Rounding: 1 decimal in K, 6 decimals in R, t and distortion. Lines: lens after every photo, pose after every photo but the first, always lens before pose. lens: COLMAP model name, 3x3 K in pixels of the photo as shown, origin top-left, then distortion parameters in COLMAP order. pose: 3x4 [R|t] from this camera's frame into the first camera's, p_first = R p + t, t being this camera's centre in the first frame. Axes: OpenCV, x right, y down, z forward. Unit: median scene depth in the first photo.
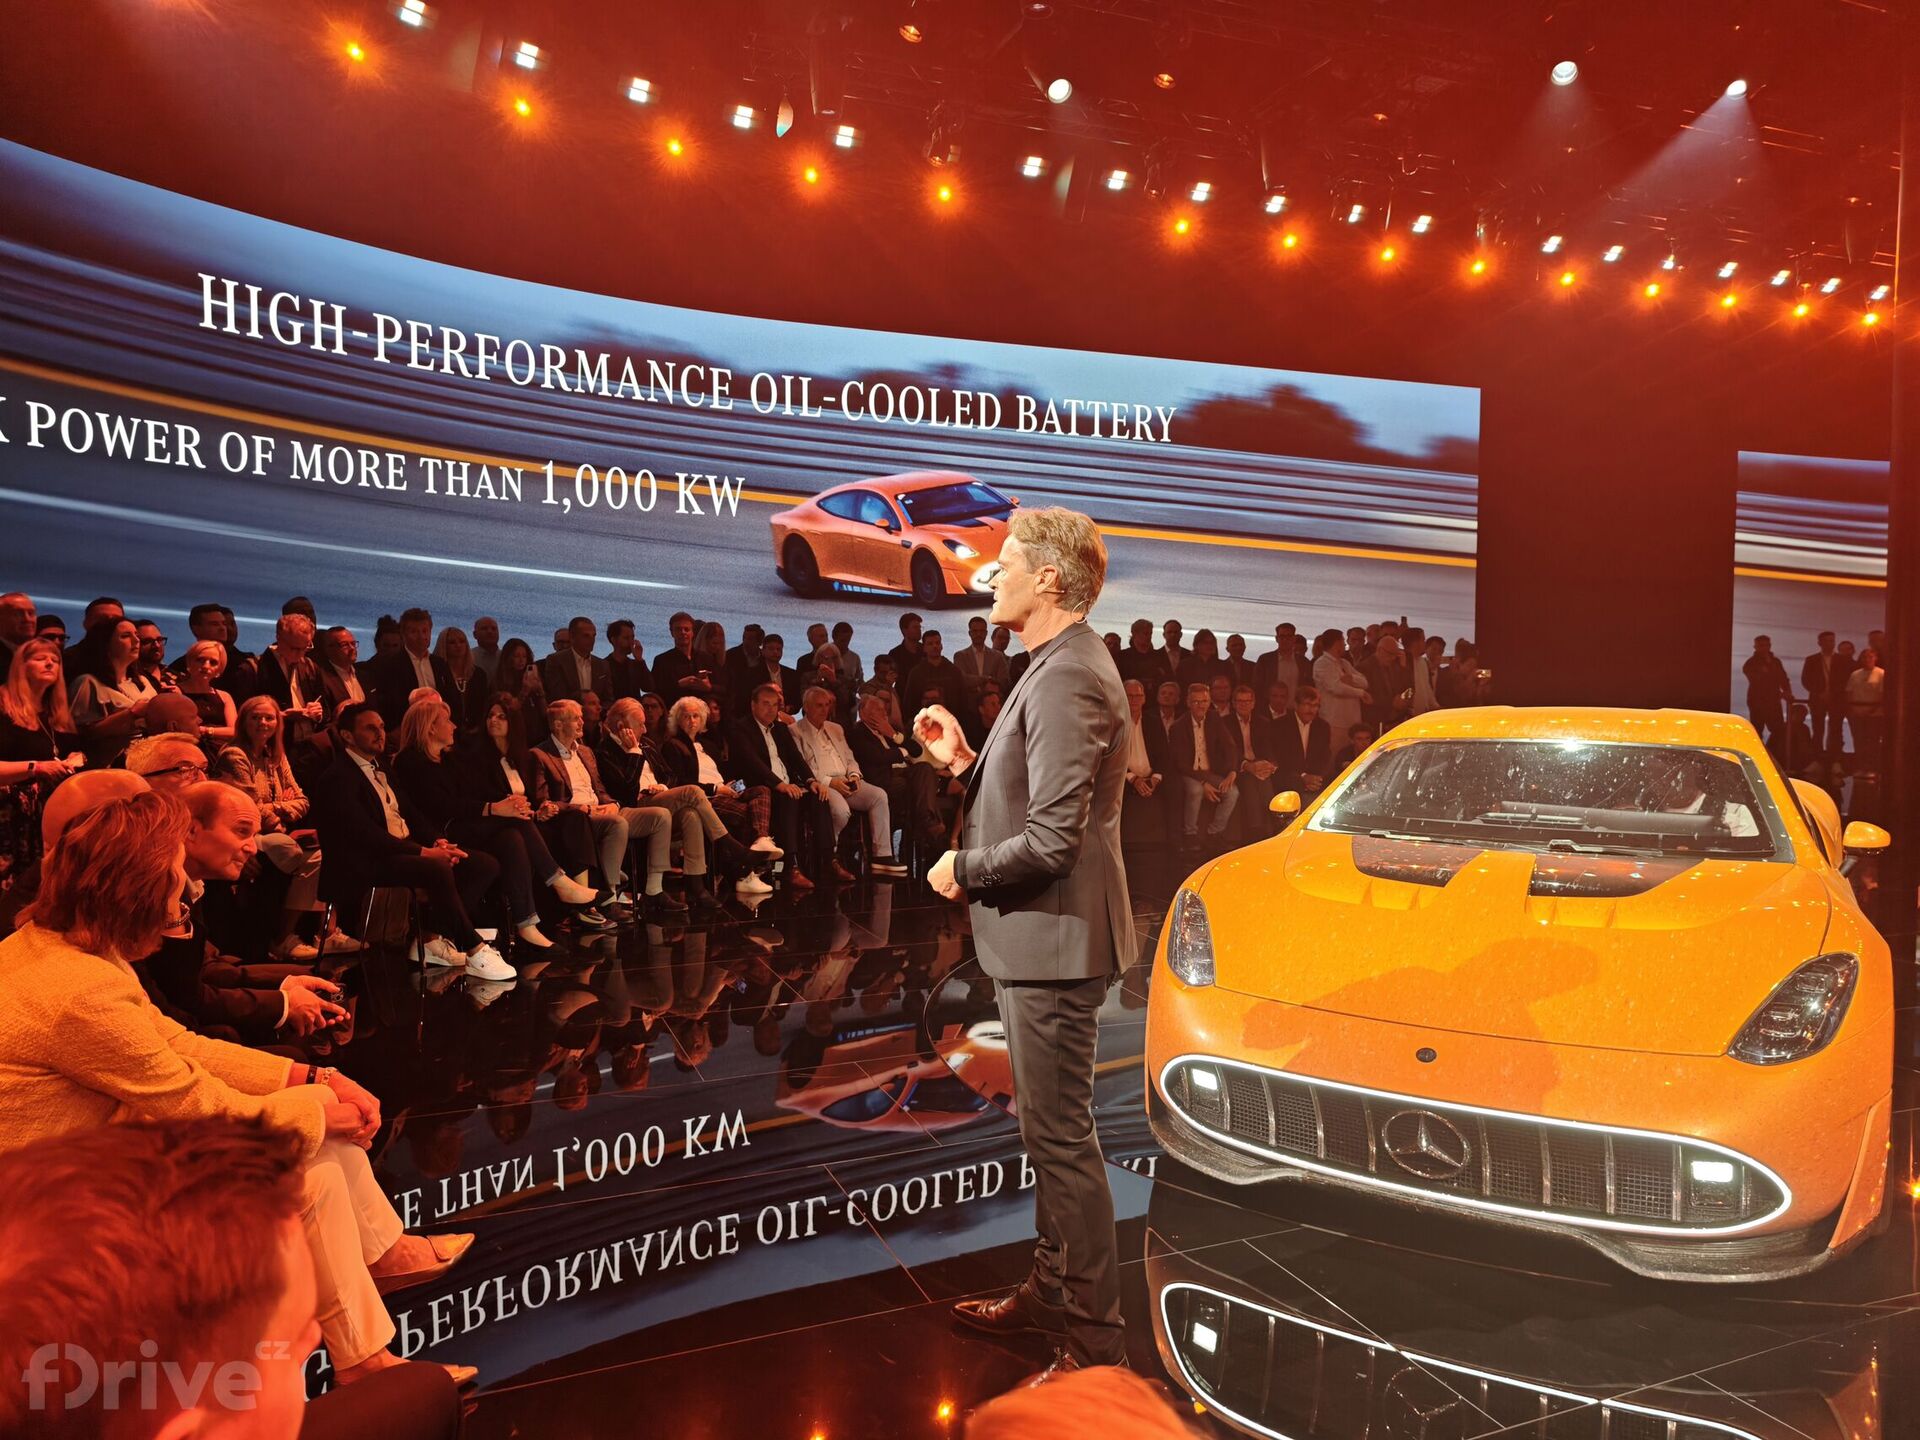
lens RADIAL K [[1300.2, 0, 961.6], [0, 1300.2, 718.3], [0, 0, 1]] dist [0.000154, 0.011752]
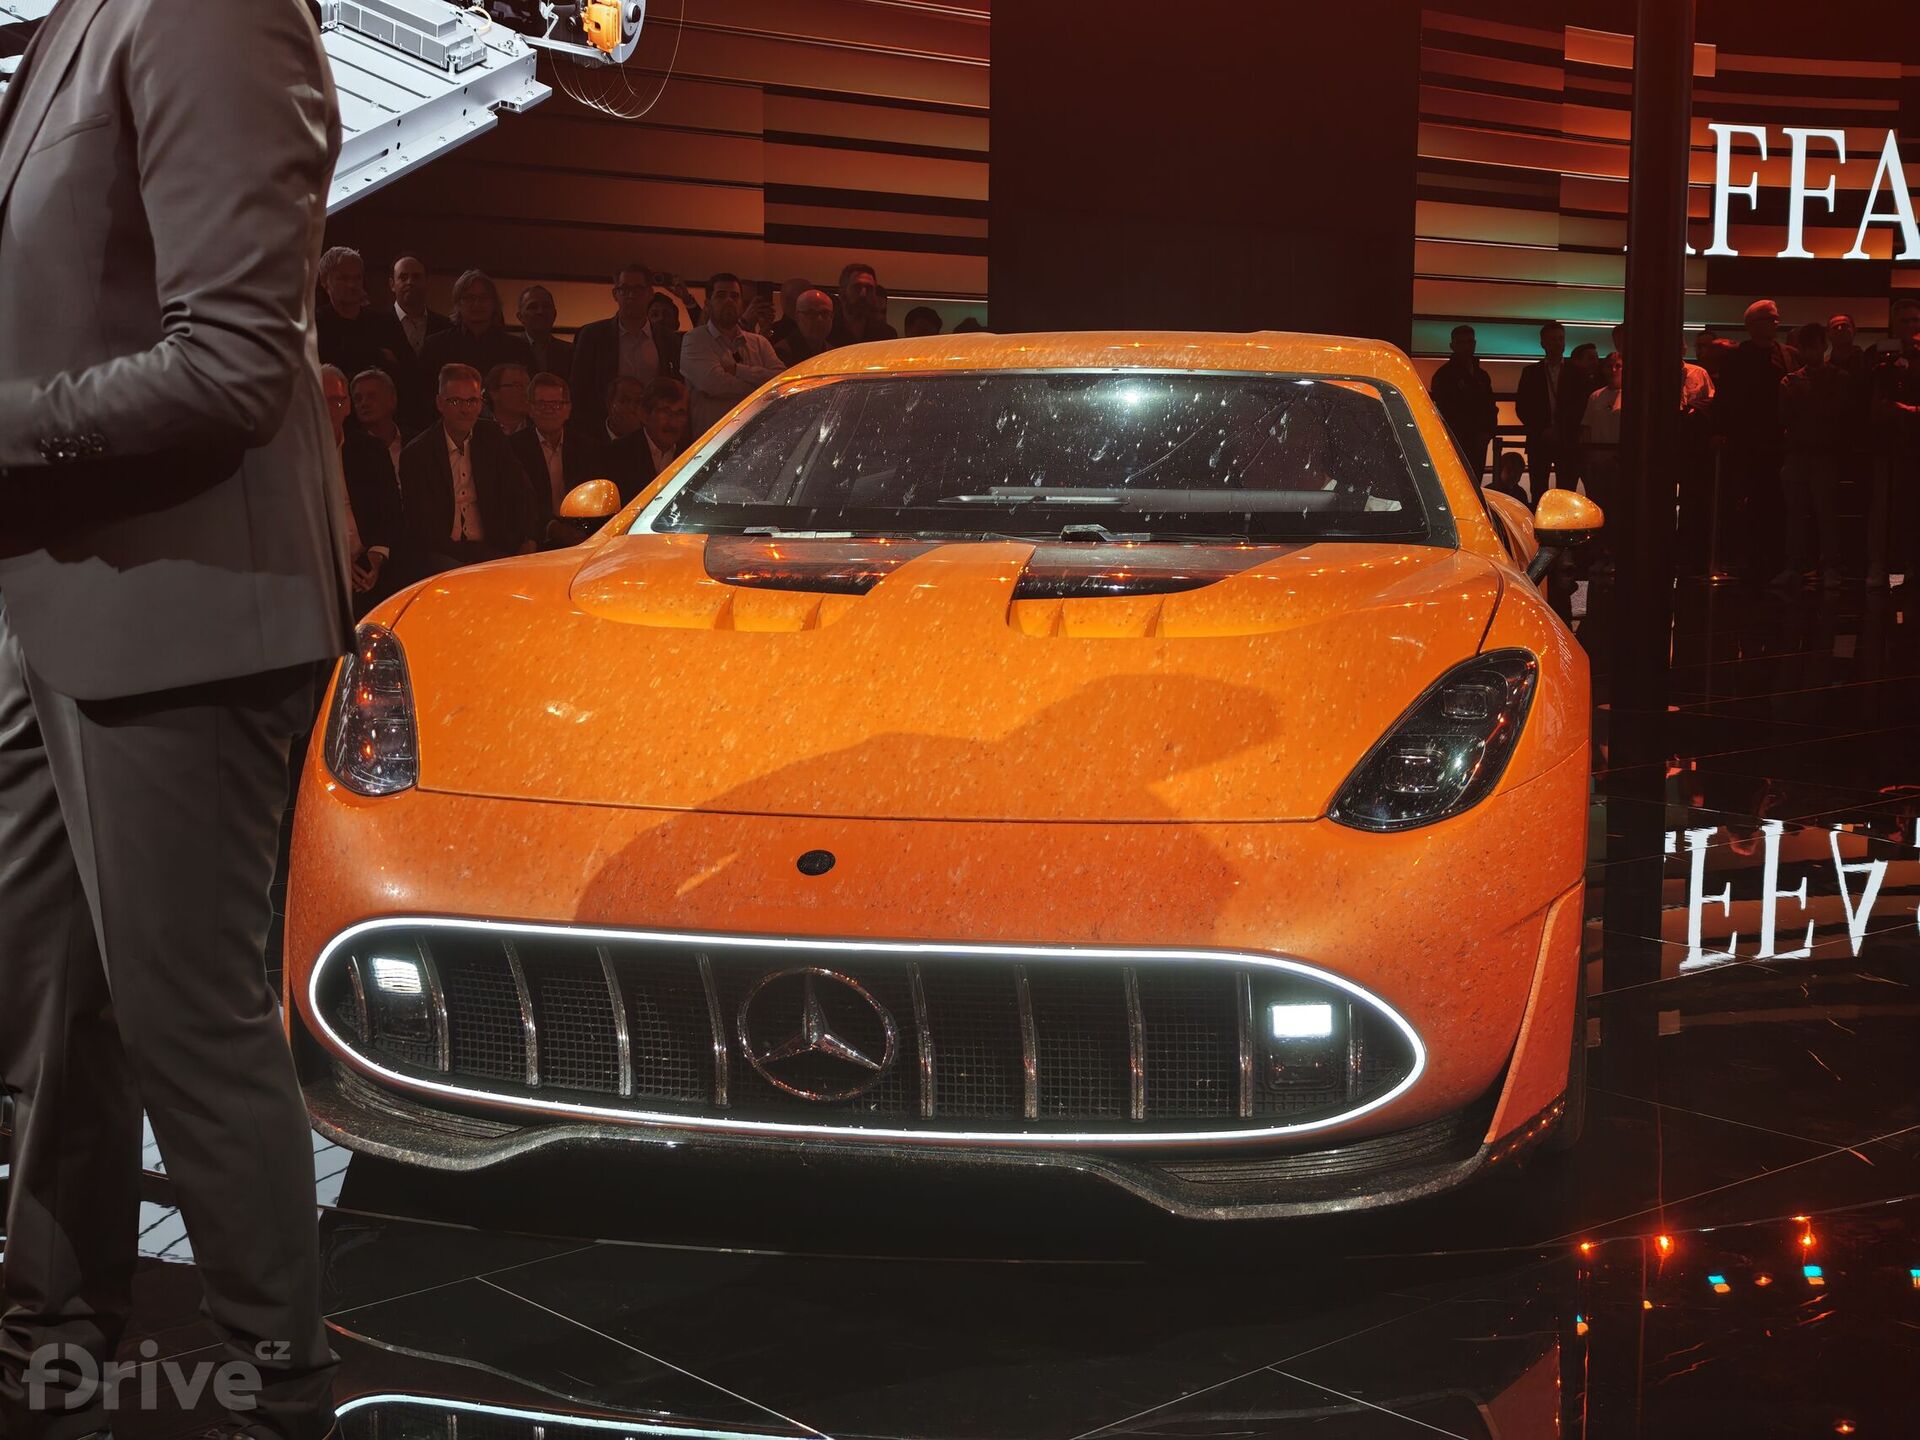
lens RADIAL K [[2566.1, 0, 959.1], [0, 2566.1, 720.3], [0, 0, 1]] dist [0.039398, 0.000000]
pose [[0.937540, -0.036385, 0.345969, 0.056274], [0.011394, 0.997193, 0.073997, 0.118073], [-0.347691, -0.065433, 0.935323, 0.031344]]
